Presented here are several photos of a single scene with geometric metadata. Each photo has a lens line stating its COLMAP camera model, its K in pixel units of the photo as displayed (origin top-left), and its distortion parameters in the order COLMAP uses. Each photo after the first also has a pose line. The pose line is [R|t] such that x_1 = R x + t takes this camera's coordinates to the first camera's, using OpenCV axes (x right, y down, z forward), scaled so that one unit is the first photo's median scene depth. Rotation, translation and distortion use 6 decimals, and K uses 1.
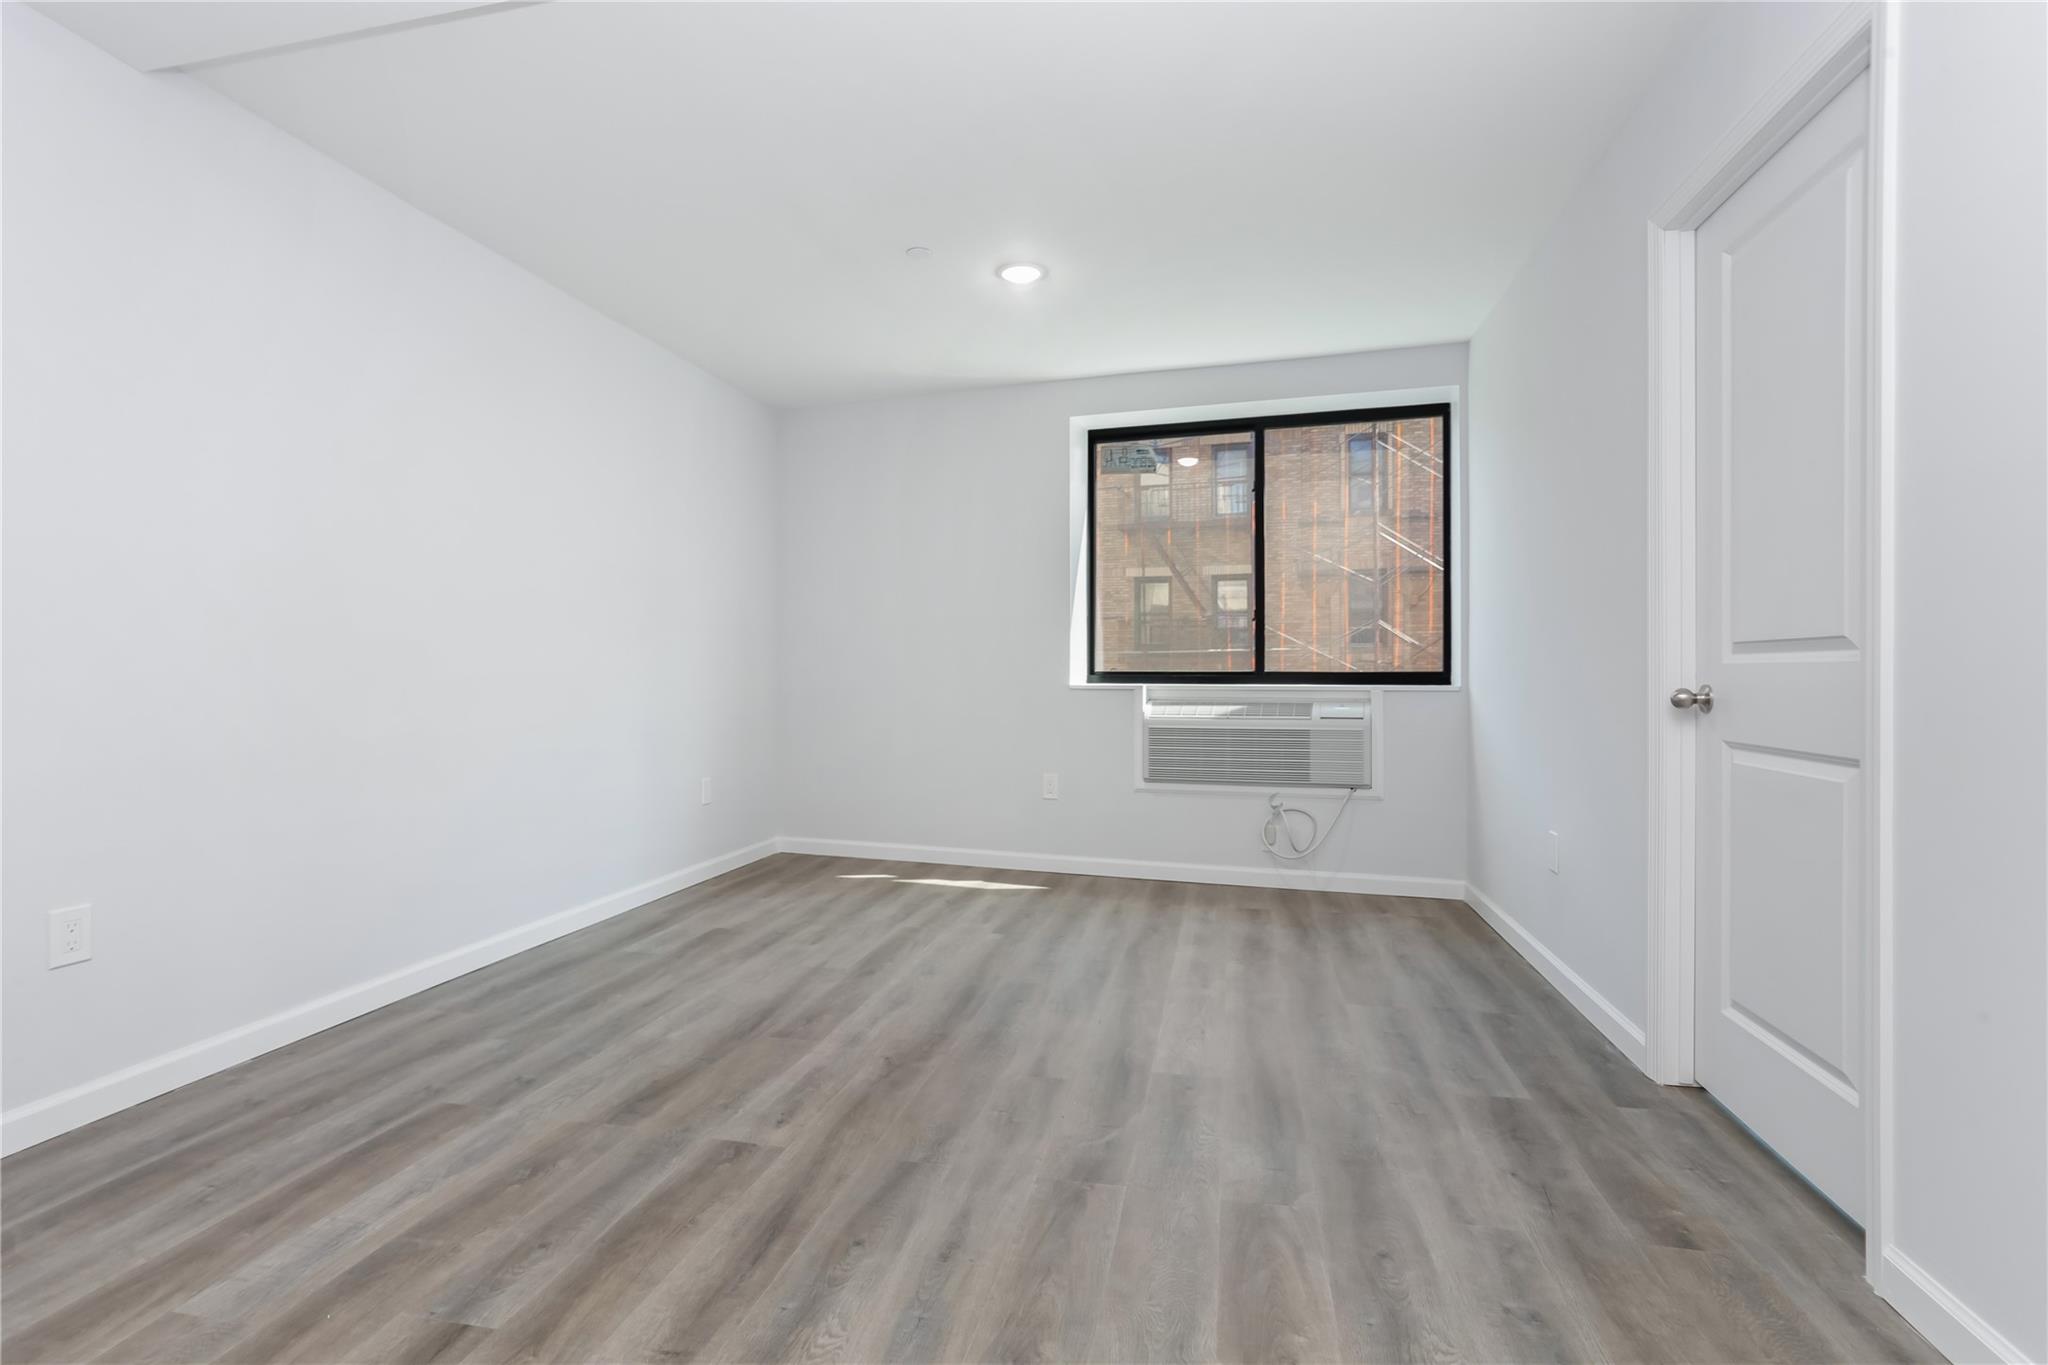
lens RADIAL K [[995.9, 0, 1013.5], [0, 995.9, 677.2], [0, 0, 1]] dist [-0.053420, 0.033439]
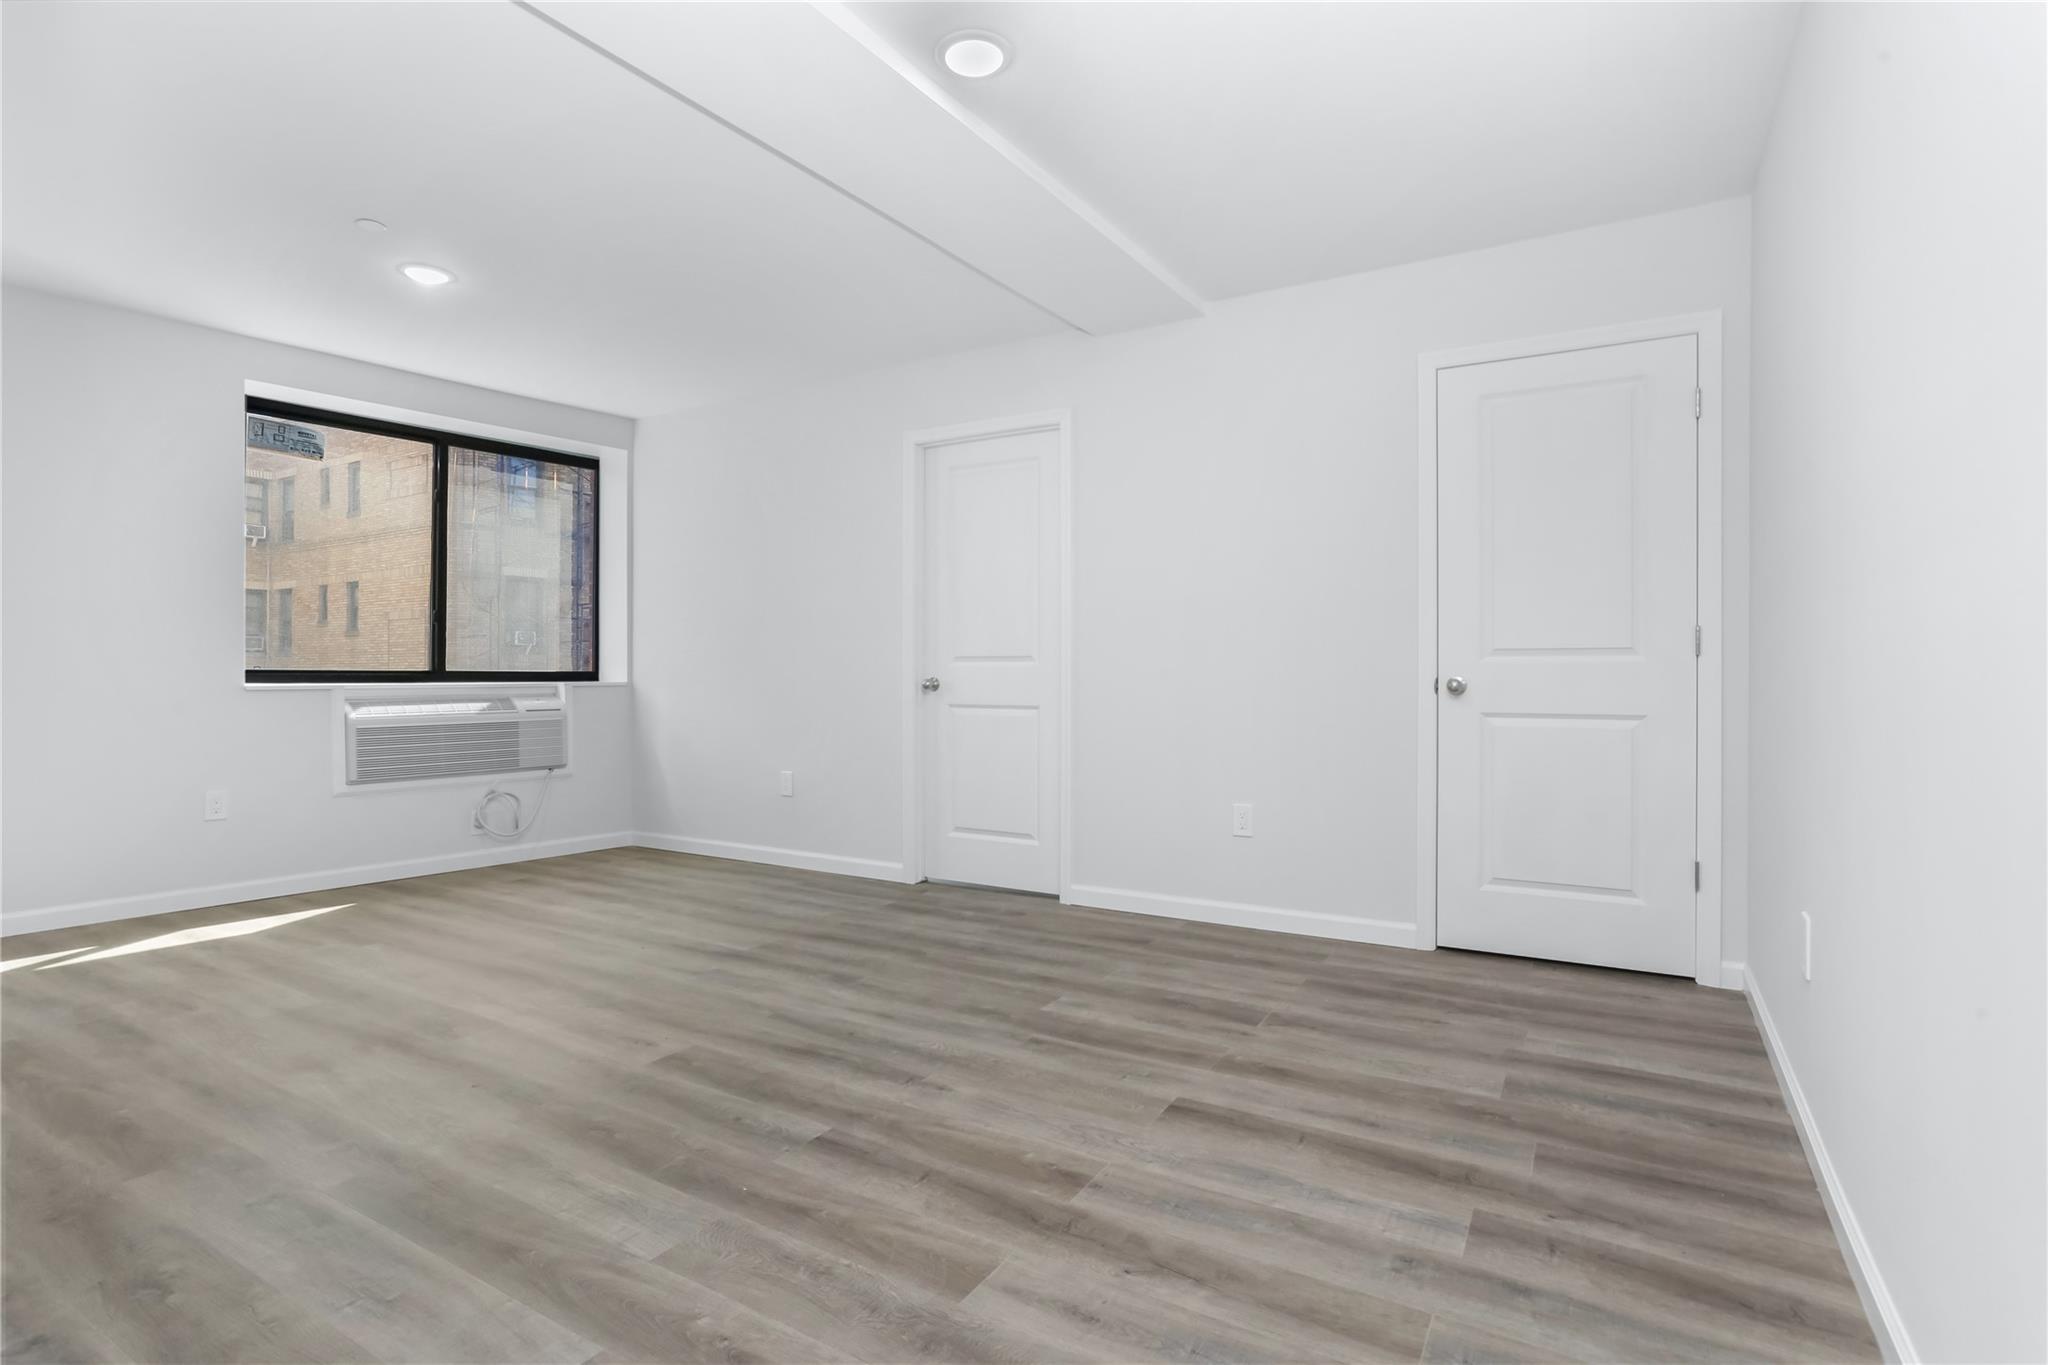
lens RADIAL K [[995.9, 0, 1013.5], [0, 995.9, 677.2], [0, 0, 1]] dist [-0.053420, 0.033439]
pose [[0.322902, -0.004543, 0.946421, -0.875567], [0.005364, 0.999981, 0.002970, 0.002468], [-0.946417, 0.004117, 0.322921, 0.135336]]
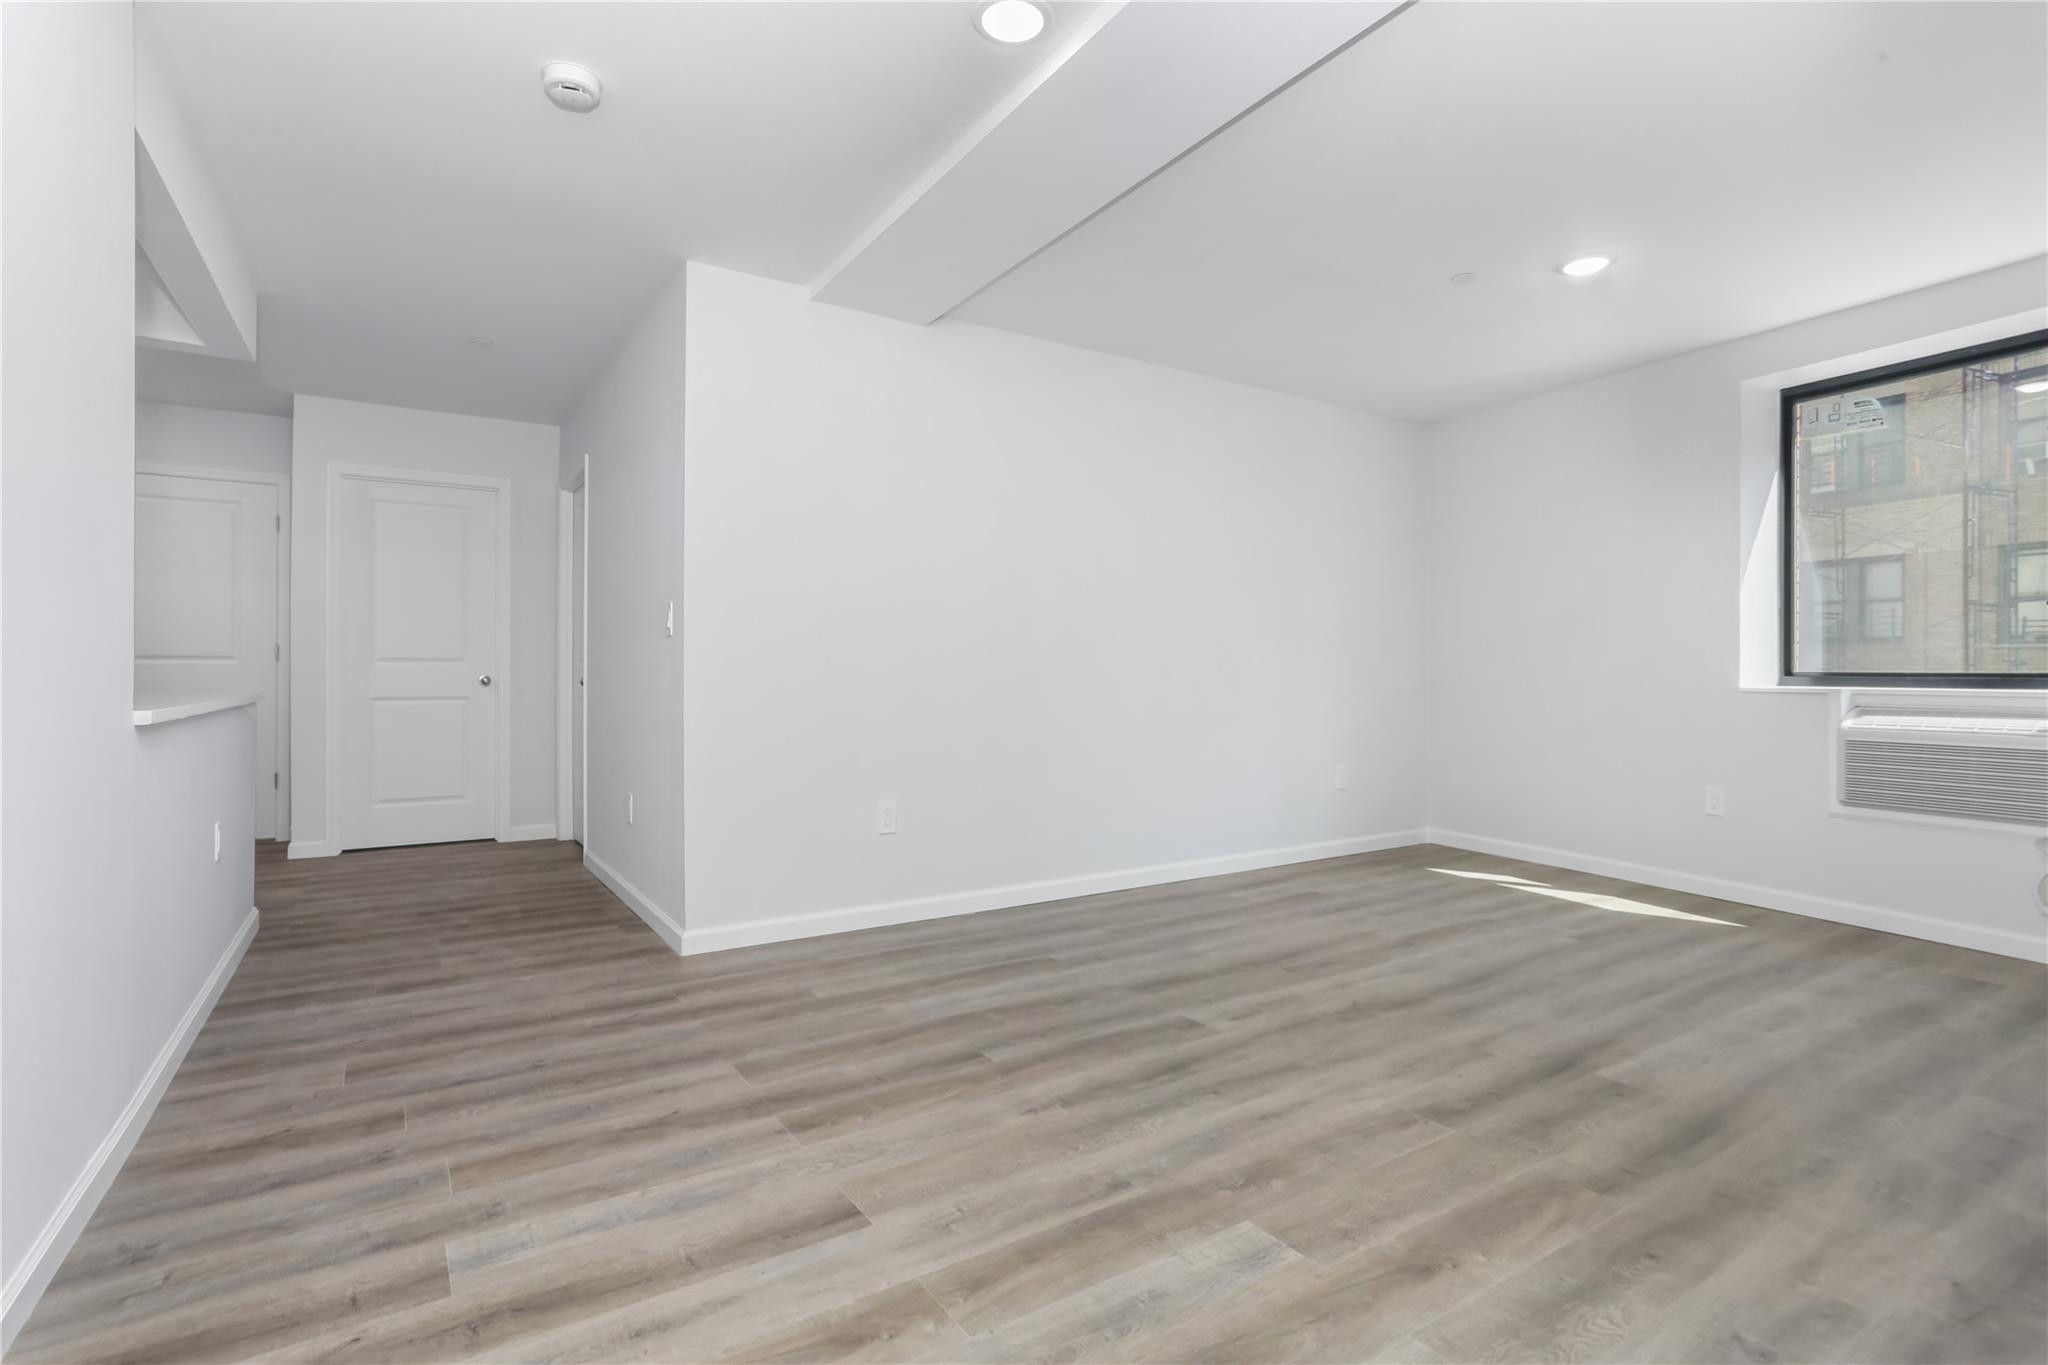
lens RADIAL K [[995.9, 0, 1013.5], [0, 995.9, 677.2], [0, 0, 1]] dist [-0.053420, 0.033439]
pose [[0.710301, 0.006822, -0.703865, 0.333635], [-0.006452, 0.999974, 0.003181, 0.001012], [0.703869, 0.002282, 0.710326, -0.091135]]
